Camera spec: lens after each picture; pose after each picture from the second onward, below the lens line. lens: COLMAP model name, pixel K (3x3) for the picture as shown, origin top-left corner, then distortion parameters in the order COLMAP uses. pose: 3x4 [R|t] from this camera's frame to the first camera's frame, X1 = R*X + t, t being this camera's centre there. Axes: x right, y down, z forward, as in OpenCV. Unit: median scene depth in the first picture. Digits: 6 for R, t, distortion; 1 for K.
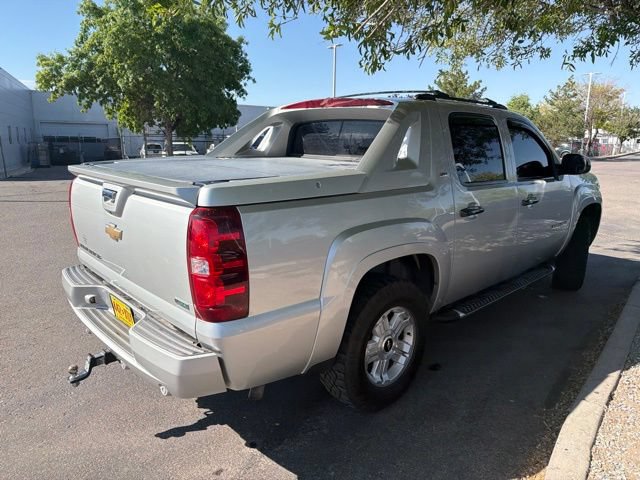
lens RADIAL K [[452.3, 0, 323.3], [0, 452.3, 243.5], [0, 0, 1]] dist [0.044018, -0.053025]
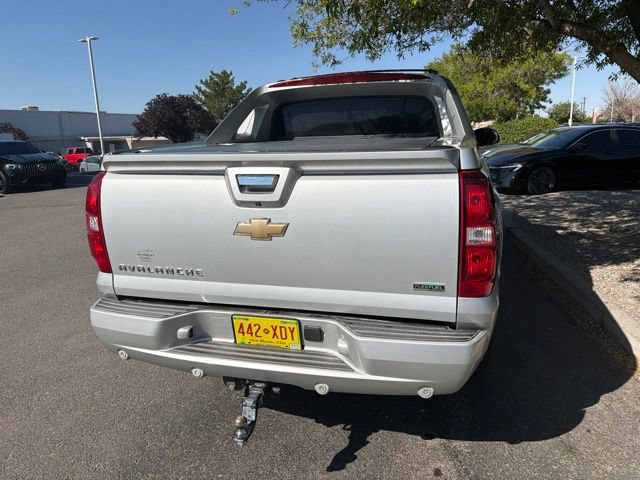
lens RADIAL K [[452.3, 0, 324.8], [0, 452.3, 235.9], [0, 0, 1]] dist [0.044018, -0.053025]
pose [[0.859886, -0.150128, 0.487912, -0.503005], [0.160376, 0.986832, 0.021000, -0.008705], [-0.484640, 0.060192, 0.872640, 0.188198]]
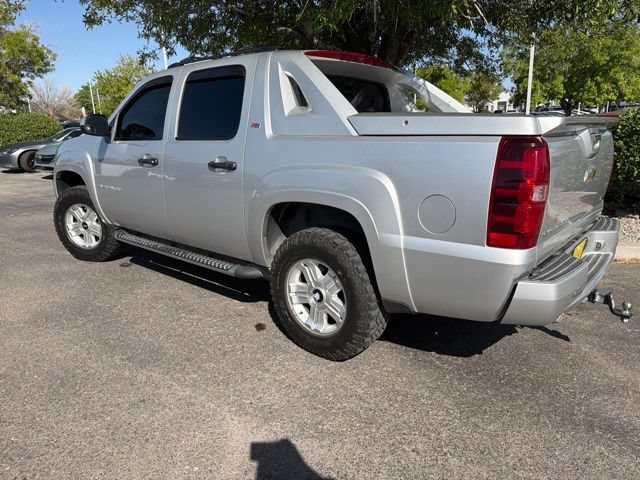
lens RADIAL K [[452.3, 0, 325.3], [0, 452.3, 243.1], [0, 0, 1]] dist [0.044018, -0.053025]
pose [[-0.110325, -0.265569, 0.957759, -0.974149], [0.243593, 0.927026, 0.285107, -0.221278], [-0.963582, 0.264758, -0.037583, 1.130262]]
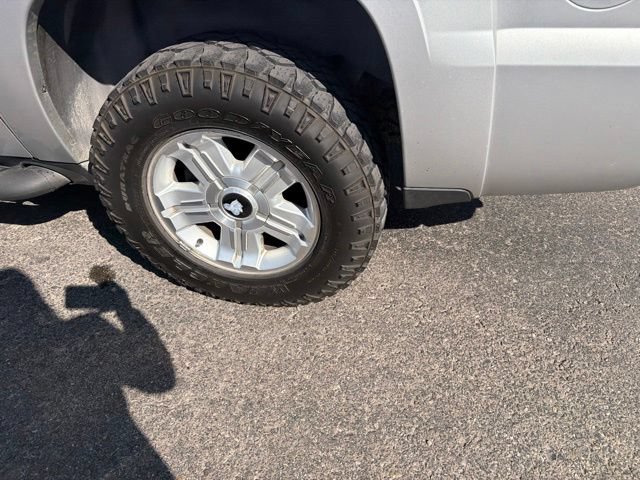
lens RADIAL K [[452.3, 0, 320.6], [0, 452.3, 244.8], [0, 0, 1]] dist [0.044018, -0.053025]
pose [[-0.581942, -0.525929, 0.620276, -0.528477], [0.220901, 0.631823, 0.742969, -0.148474], [-0.782654, 0.569384, -0.251506, 1.192344]]
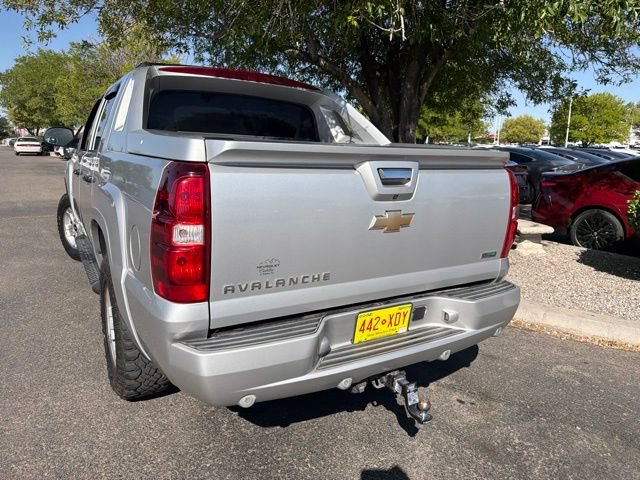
lens RADIAL K [[452.3, 0, 324.3], [0, 452.3, 238.7], [0, 0, 1]] dist [0.044018, -0.053025]
pose [[0.207312, -0.200717, 0.957463, -0.848625], [0.198612, 0.966978, 0.159708, -0.099551], [-0.957901, 0.157054, 0.240331, 0.630358]]
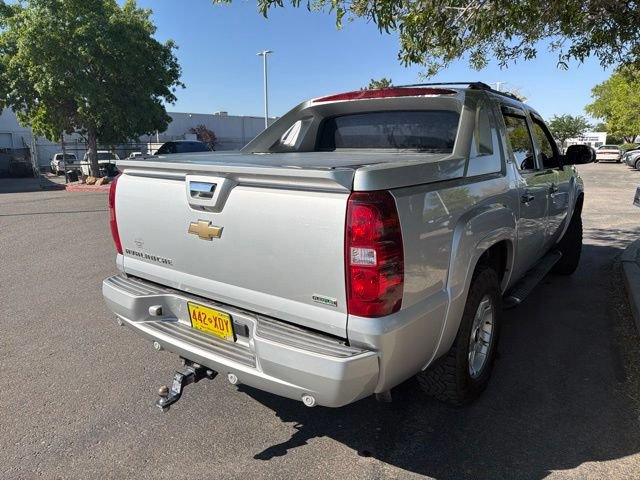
lens RADIAL K [[452.3, 0, 325.7], [0, 452.3, 236.9], [0, 0, 1]] dist [0.044018, -0.053025]
pose [[0.983682, -0.048973, 0.173121, -0.258479], [0.054329, 0.998176, -0.026332, 0.016239], [-0.171515, 0.035308, 0.984549, 0.062476]]
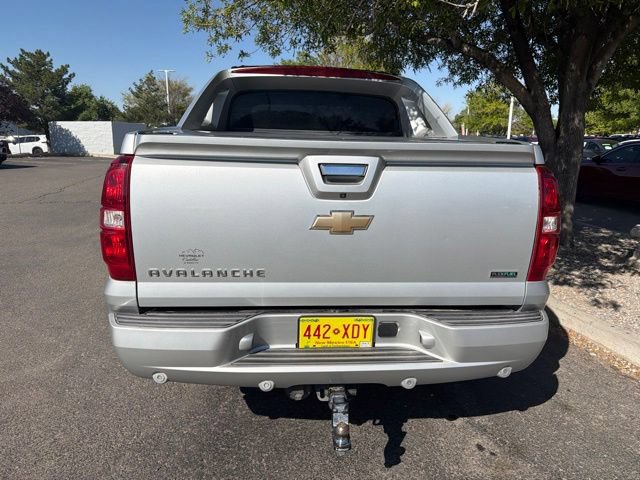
lens RADIAL K [[452.3, 0, 324.3], [0, 452.3, 240.0], [0, 0, 1]] dist [0.044018, -0.053025]
pose [[0.628610, -0.172367, 0.758380, -0.696582], [0.167571, 0.982245, 0.084350, -0.042941], [-0.759454, 0.074059, 0.646332, 0.378872]]
